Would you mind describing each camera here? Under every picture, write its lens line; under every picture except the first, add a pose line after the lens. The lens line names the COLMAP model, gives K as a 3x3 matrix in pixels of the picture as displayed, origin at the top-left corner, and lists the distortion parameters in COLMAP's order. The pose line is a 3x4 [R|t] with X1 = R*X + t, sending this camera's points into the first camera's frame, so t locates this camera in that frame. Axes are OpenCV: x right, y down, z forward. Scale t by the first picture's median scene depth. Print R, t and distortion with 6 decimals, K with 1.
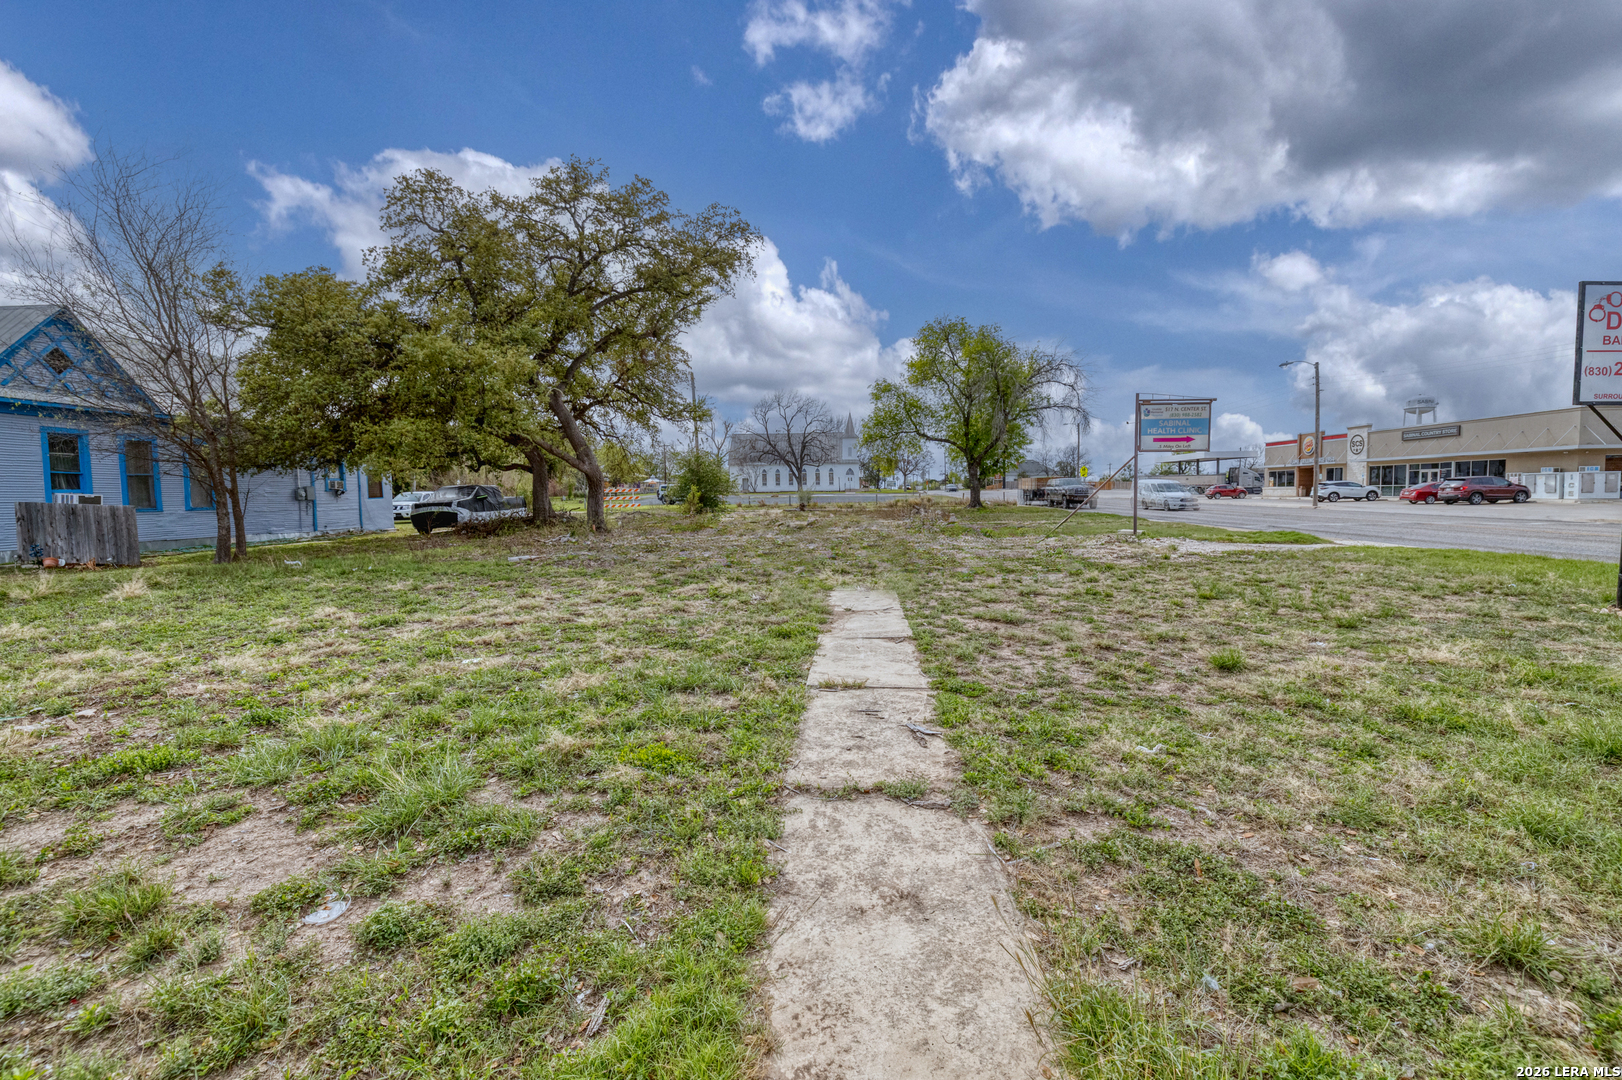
lens RADIAL K [[743.3, 0, 811.0], [0, 743.3, 540.0], [0, 0, 1]] dist [0.001417, 0.000197]
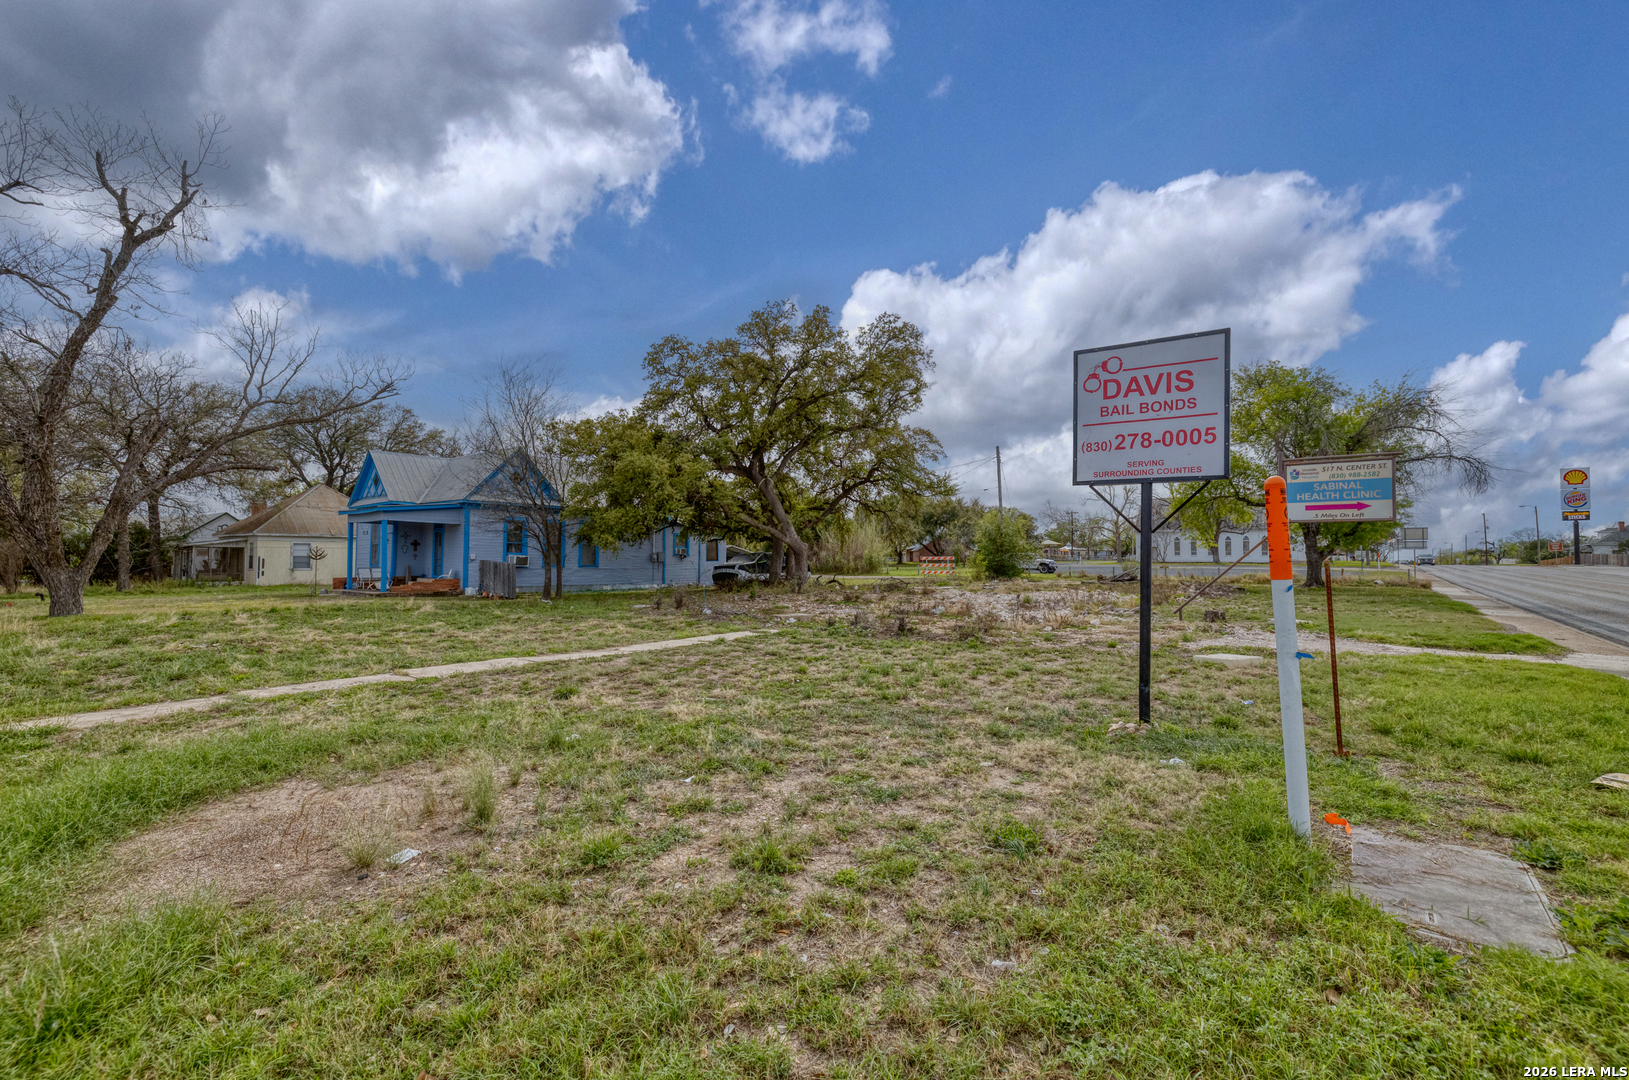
lens RADIAL K [[746.5, 0, 814.5], [0, 746.5, 540.0], [0, 0, 1]] dist [0.001417, 0.000197]
pose [[0.803768, 0.001760, -0.594941, 0.555533], [-0.054477, 0.996012, -0.070653, -0.014563], [0.592444, 0.089200, 0.800658, 0.041369]]
